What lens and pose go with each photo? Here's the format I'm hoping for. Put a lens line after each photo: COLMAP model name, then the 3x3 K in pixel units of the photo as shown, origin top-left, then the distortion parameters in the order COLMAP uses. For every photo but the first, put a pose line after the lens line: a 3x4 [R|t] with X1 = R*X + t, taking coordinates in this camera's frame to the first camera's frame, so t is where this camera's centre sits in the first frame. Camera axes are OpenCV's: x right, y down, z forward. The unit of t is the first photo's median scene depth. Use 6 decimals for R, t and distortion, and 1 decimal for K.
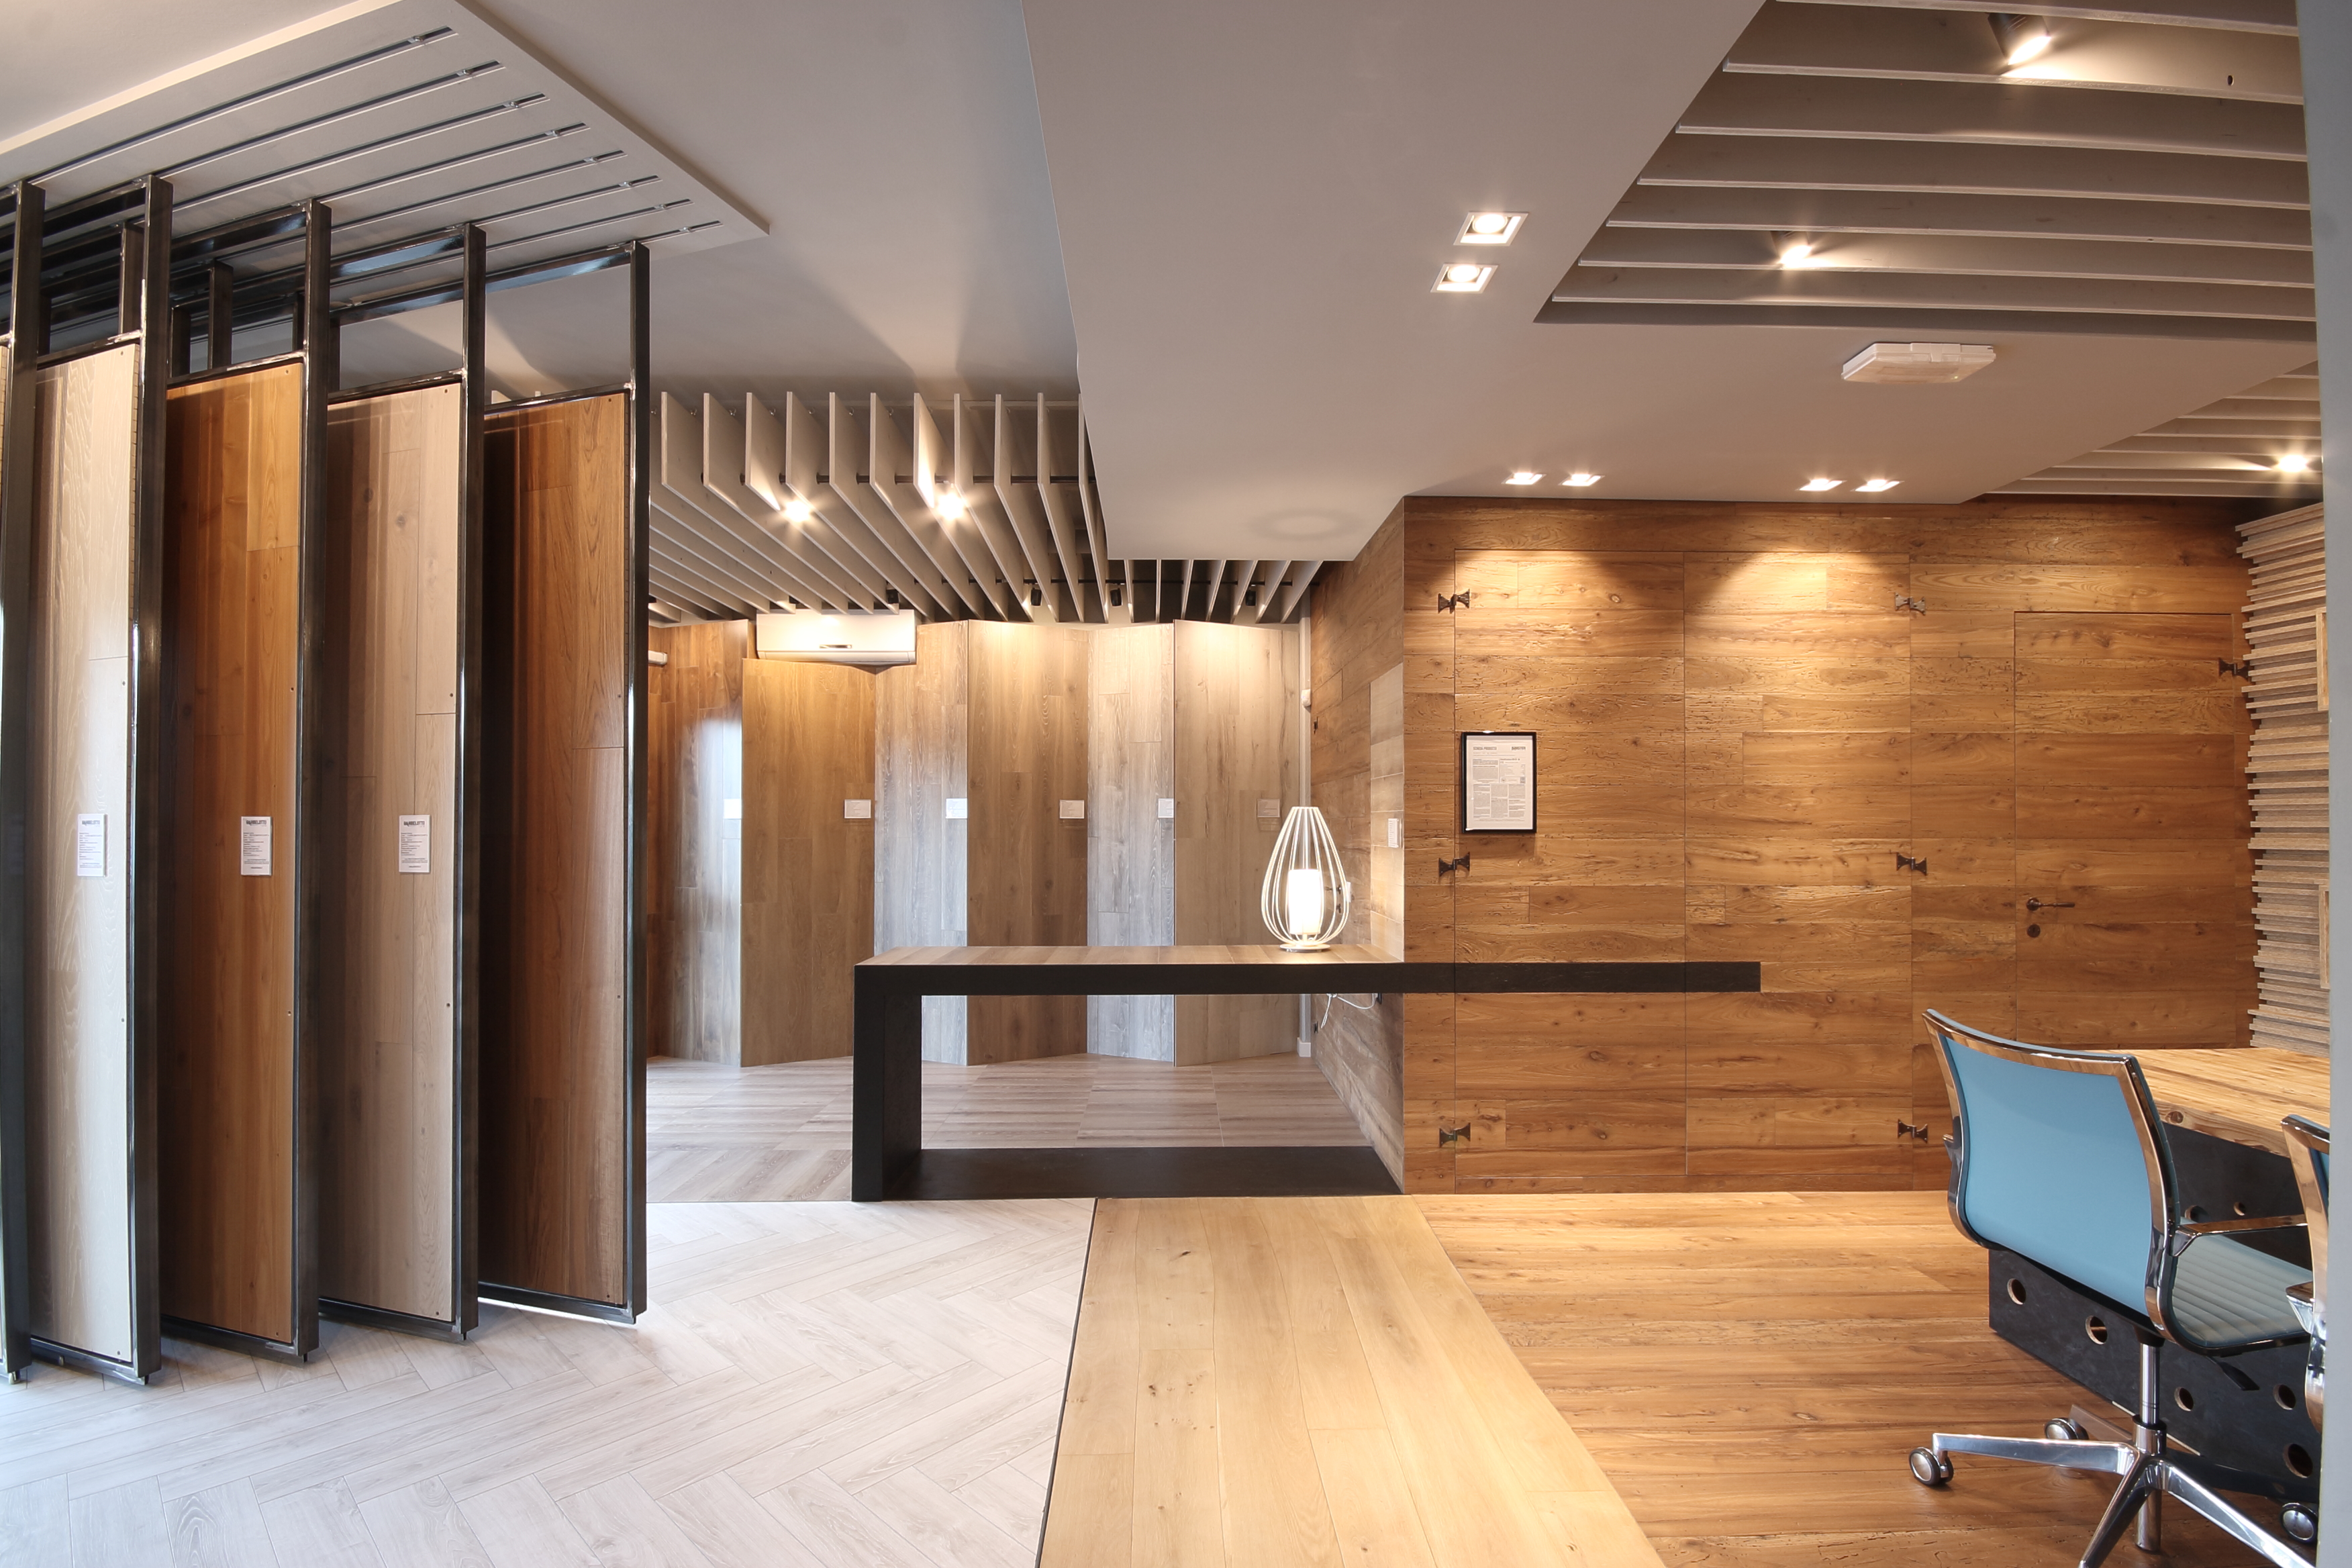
lens RADIAL K [[1079.2, 0, 1188.9], [0, 1079.2, 808.9], [0, 0, 1]] dist [-0.001005, -0.005228]
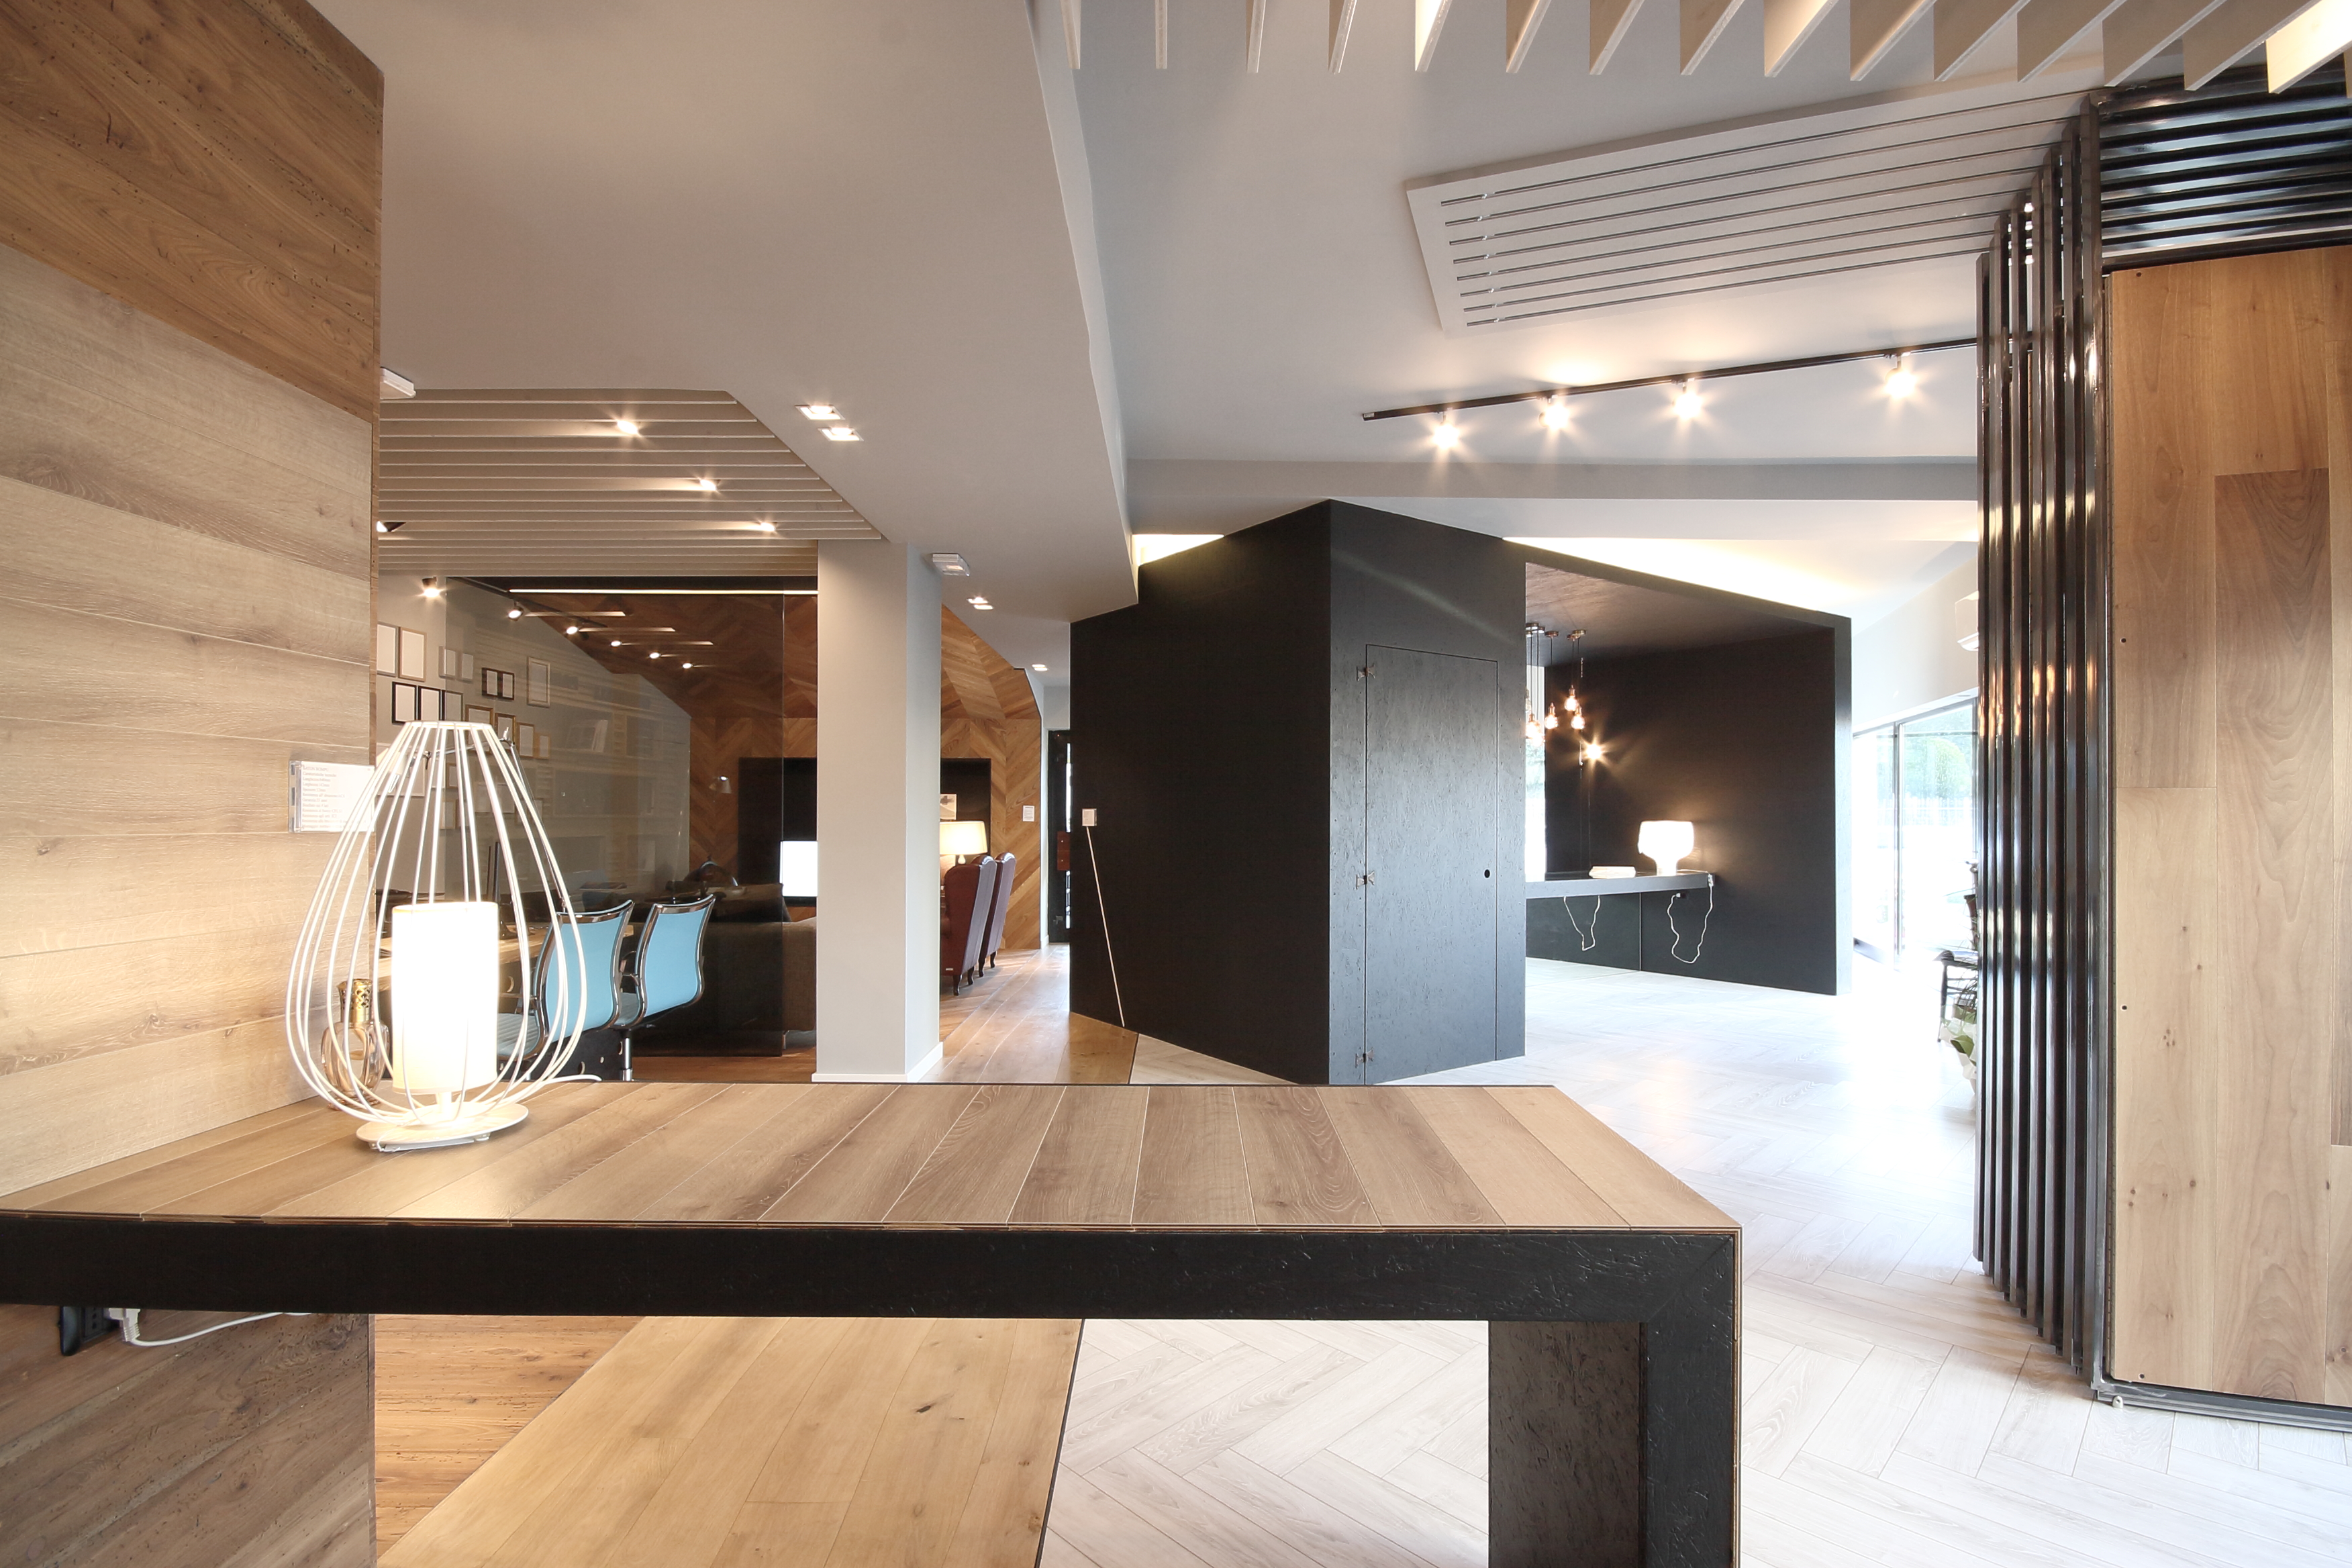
lens RADIAL K [[1079.2, 0, 1187.3], [0, 1079.2, 809.1], [0, 0, 1]] dist [-0.001005, -0.005228]
pose [[-0.999709, -0.003791, 0.023816, -0.158127], [-0.004300, 0.999763, -0.021346, 0.034781], [-0.023730, -0.021442, -0.999488, 1.435901]]
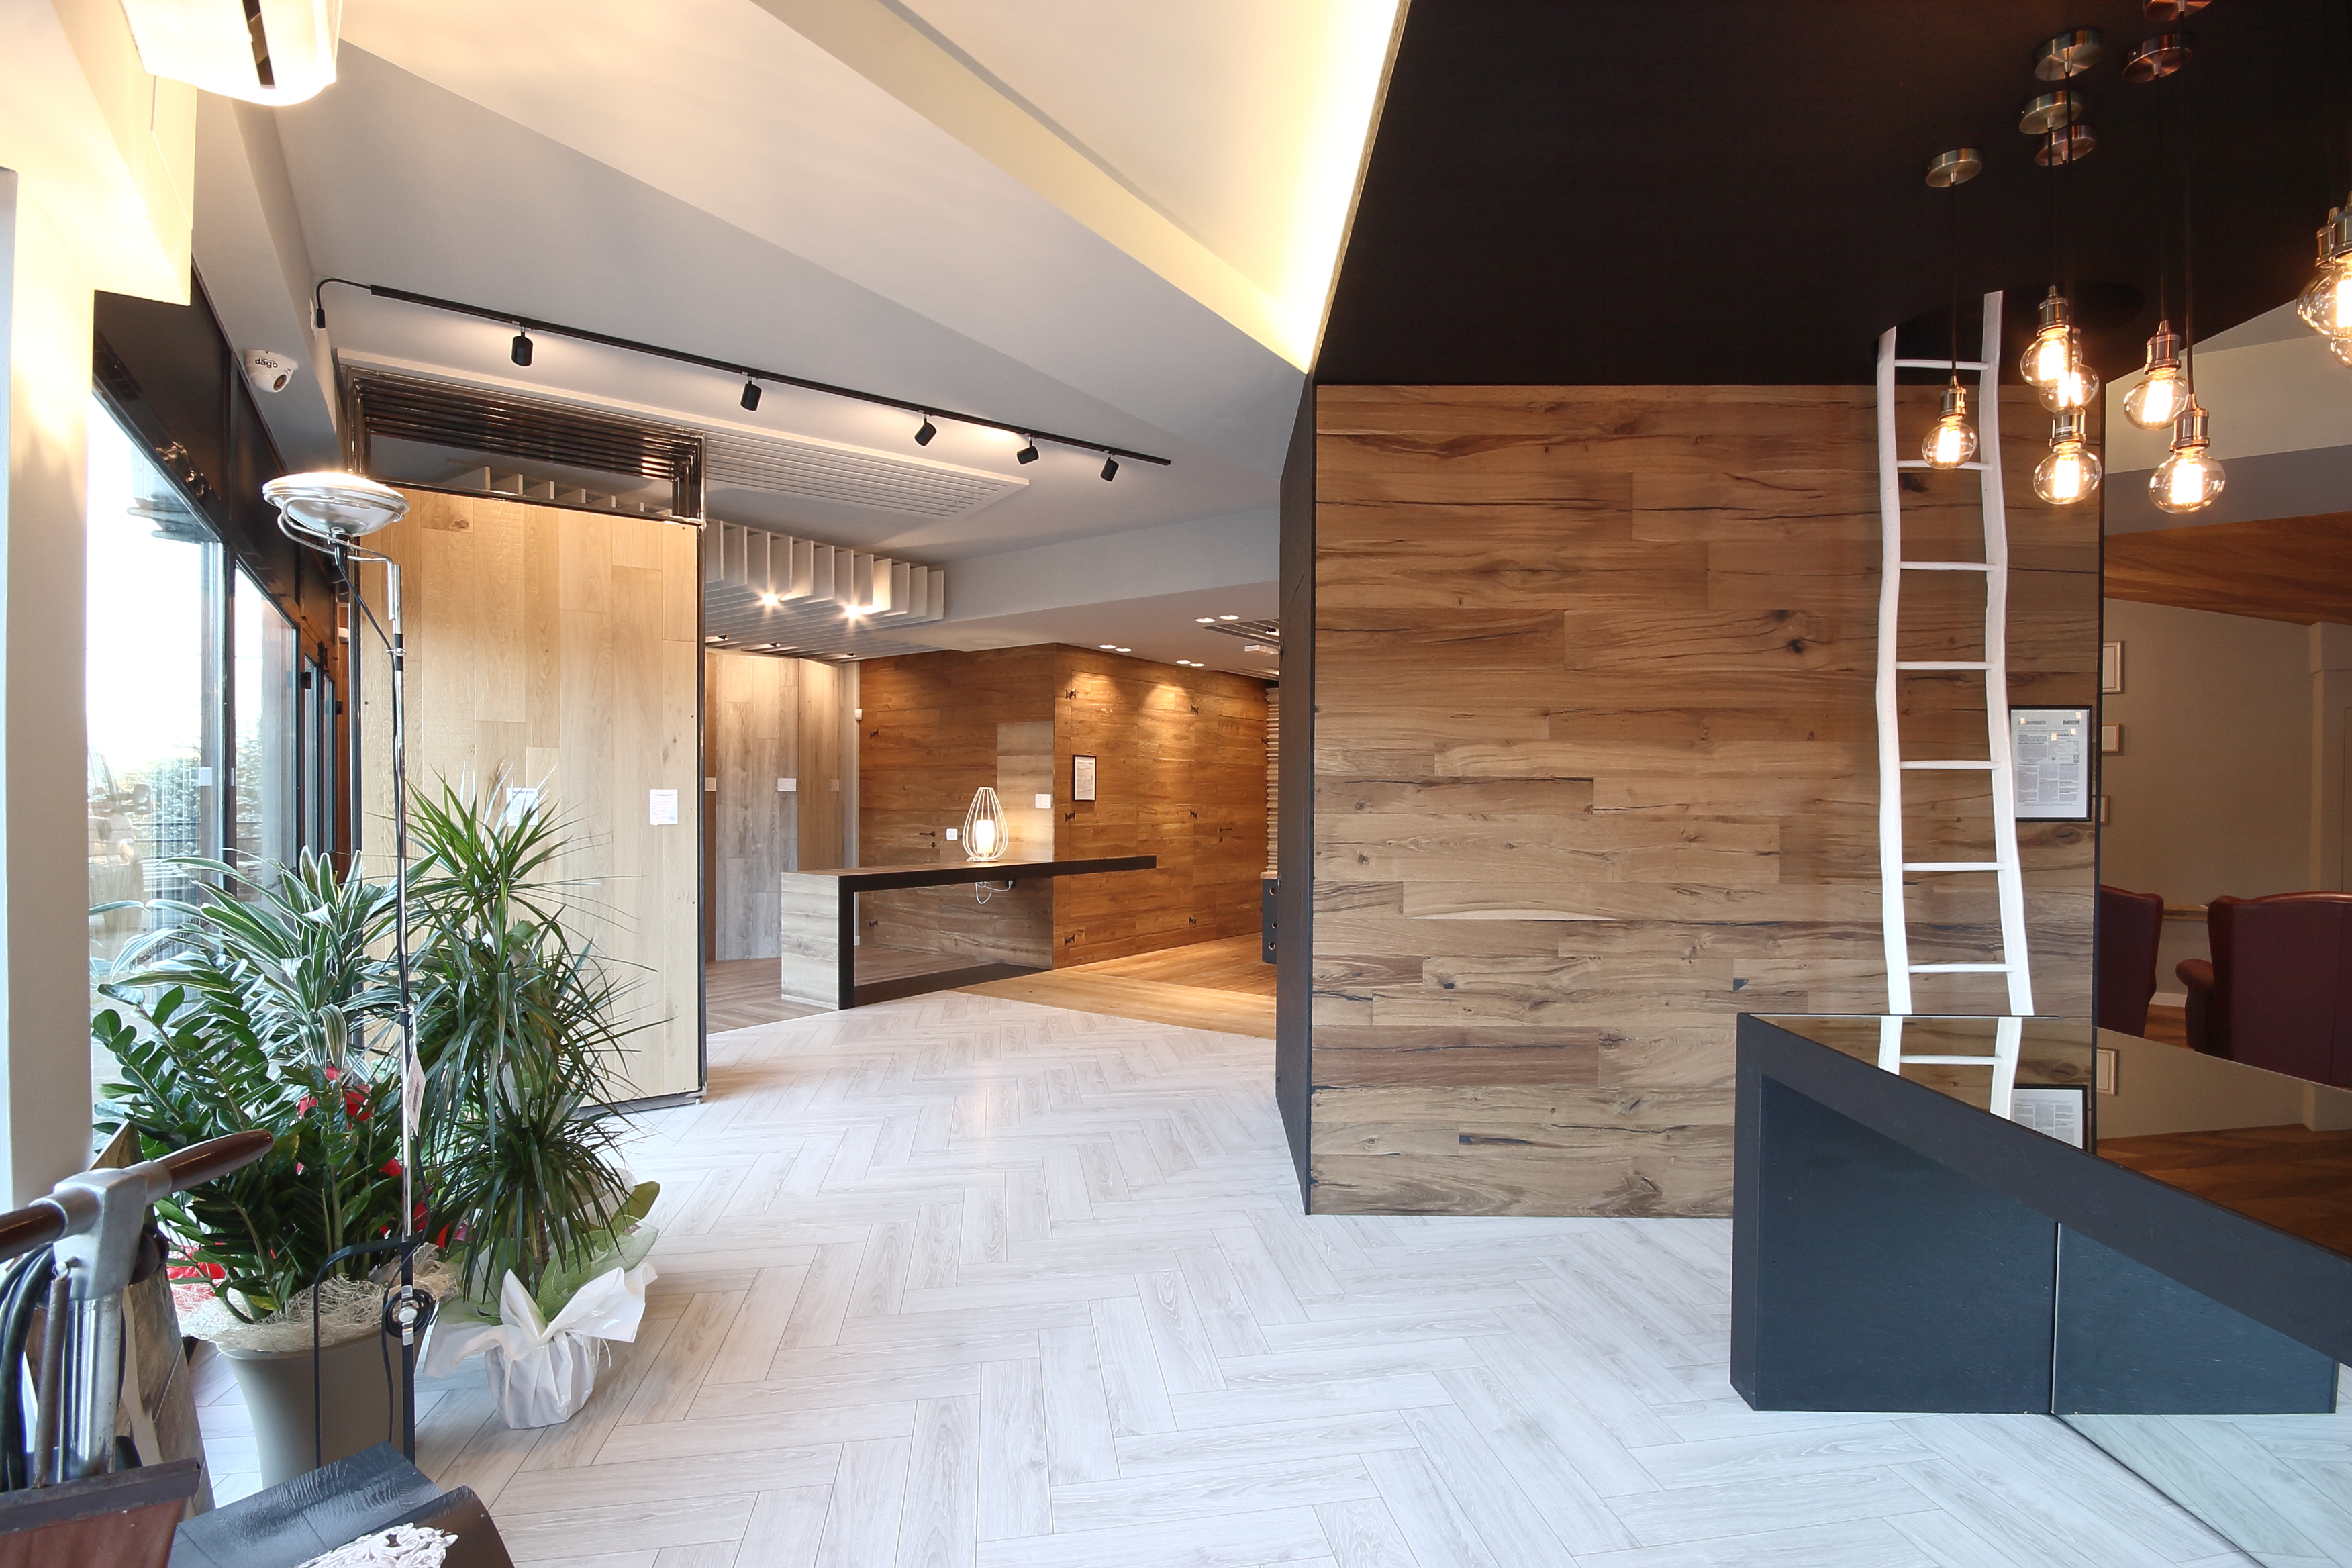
lens RADIAL K [[1079.2, 0, 1186.0], [0, 1079.2, 801.4], [0, 0, 1]] dist [-0.001005, -0.005228]
pose [[0.602019, 0.001949, 0.798479, -1.336536], [-0.017838, 0.999780, 0.011010, -0.005545], [-0.798283, -0.020871, 0.601921, -0.488938]]
